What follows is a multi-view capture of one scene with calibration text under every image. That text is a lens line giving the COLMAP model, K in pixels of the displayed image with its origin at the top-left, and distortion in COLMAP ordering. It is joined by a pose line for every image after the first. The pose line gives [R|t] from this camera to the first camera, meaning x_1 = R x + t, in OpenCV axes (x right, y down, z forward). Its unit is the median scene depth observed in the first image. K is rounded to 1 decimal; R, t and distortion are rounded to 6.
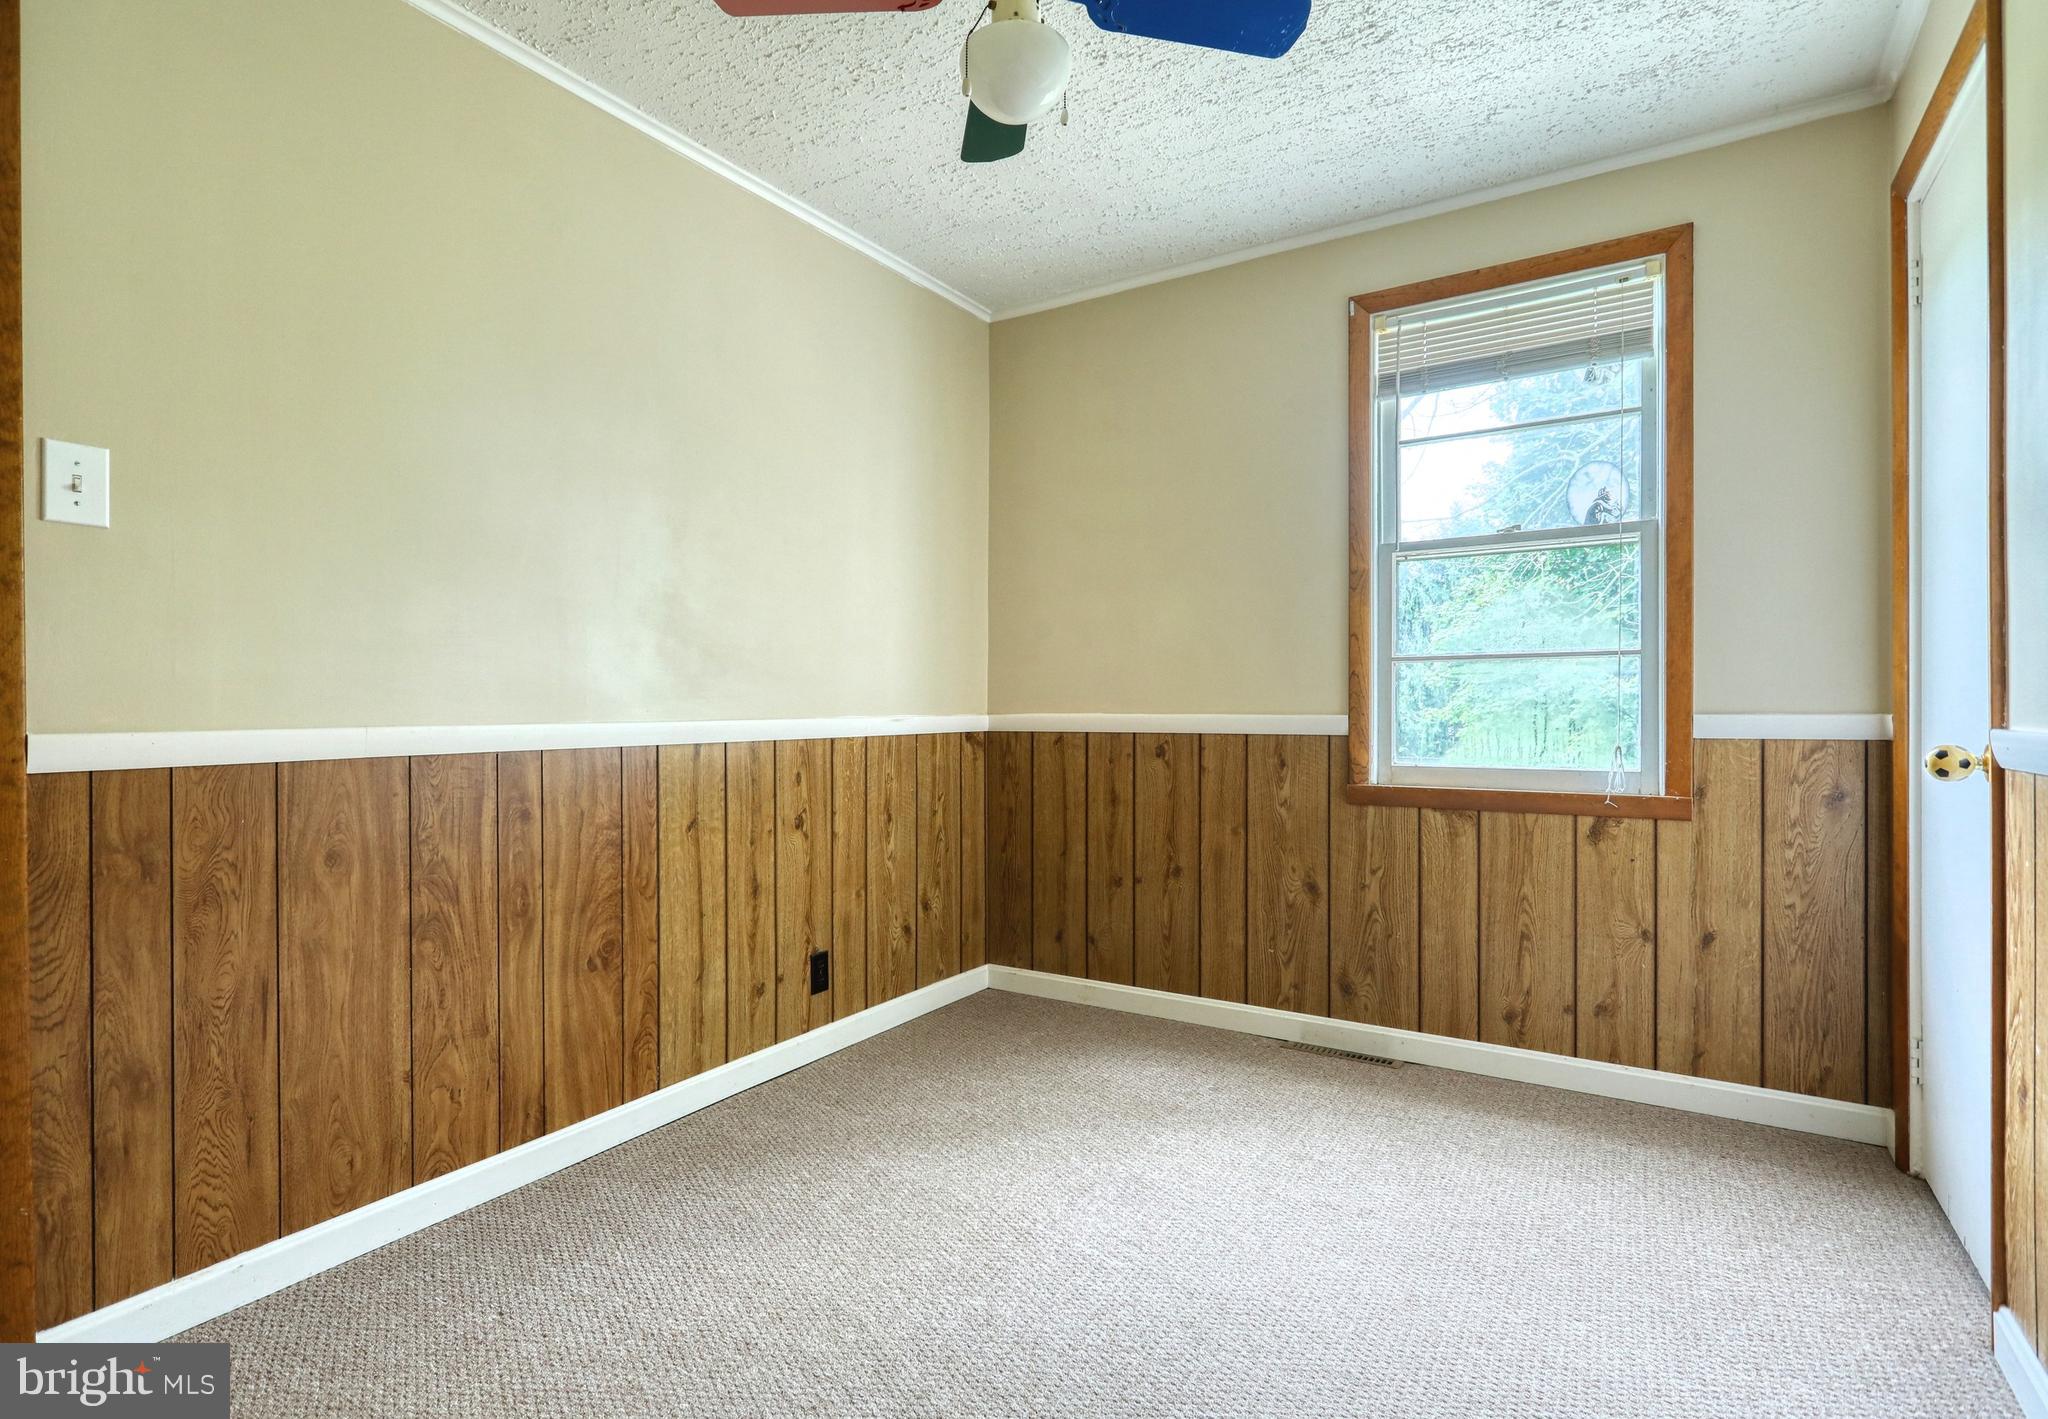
lens RADIAL K [[1057.1, 0, 1018.7], [0, 1057.1, 703.8], [0, 0, 1]] dist [-0.000619, 0.000683]
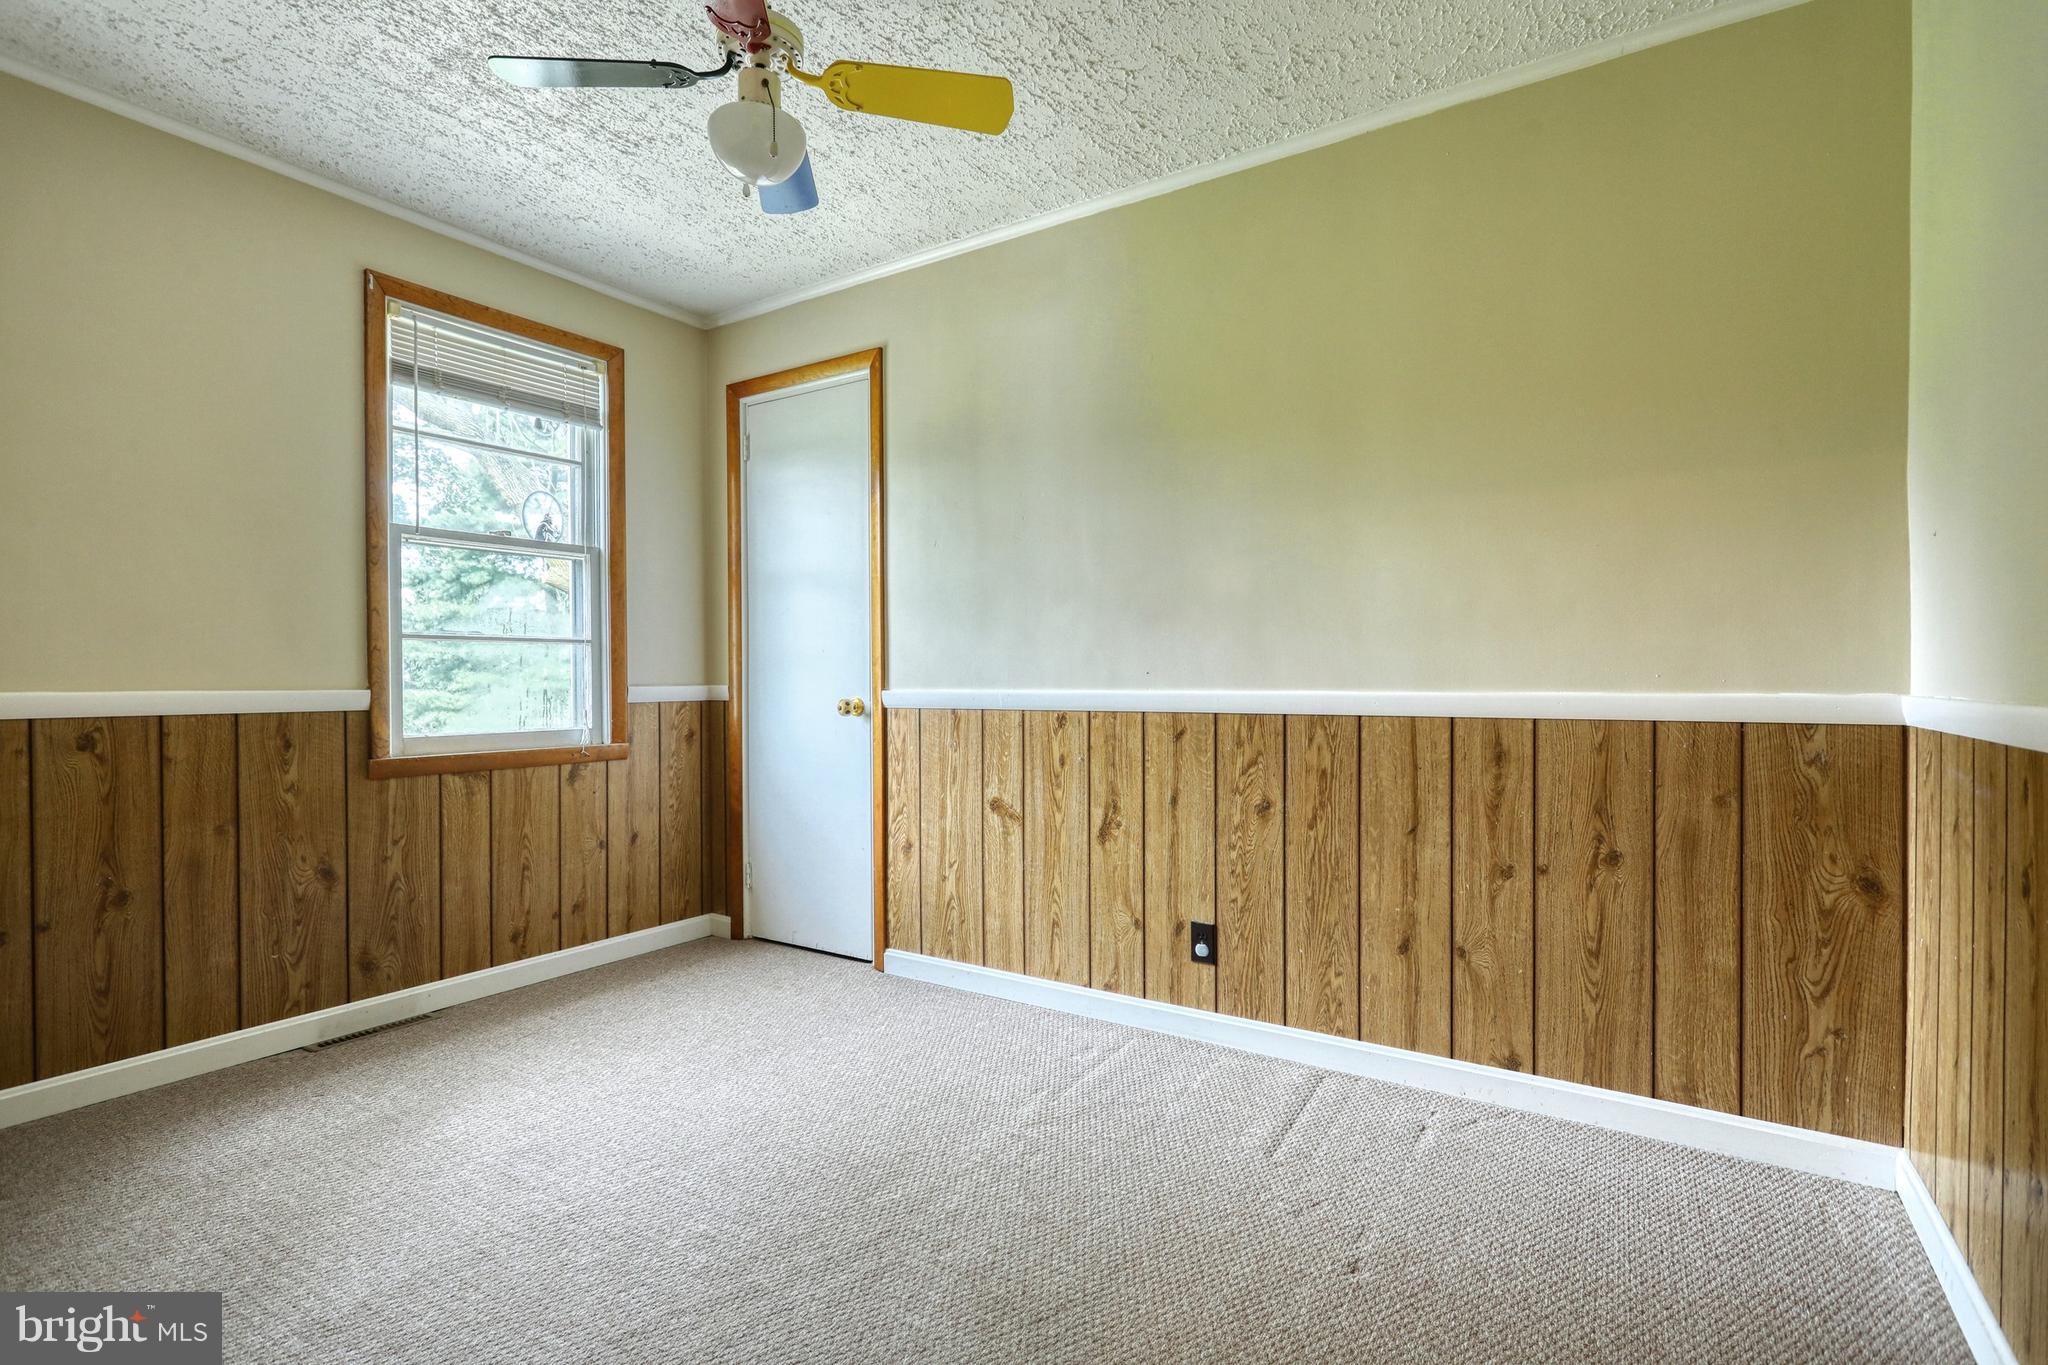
lens RADIAL K [[978.8, 0, 1012.8], [0, 978.8, 680.4], [0, 0, 1]] dist [-0.000648, 0.000340]
pose [[-0.004275, 0.001043, 0.999990, -0.636562], [0.000426, 0.999999, -0.001041, 0.003074], [-0.999991, 0.000422, -0.004275, 0.417240]]
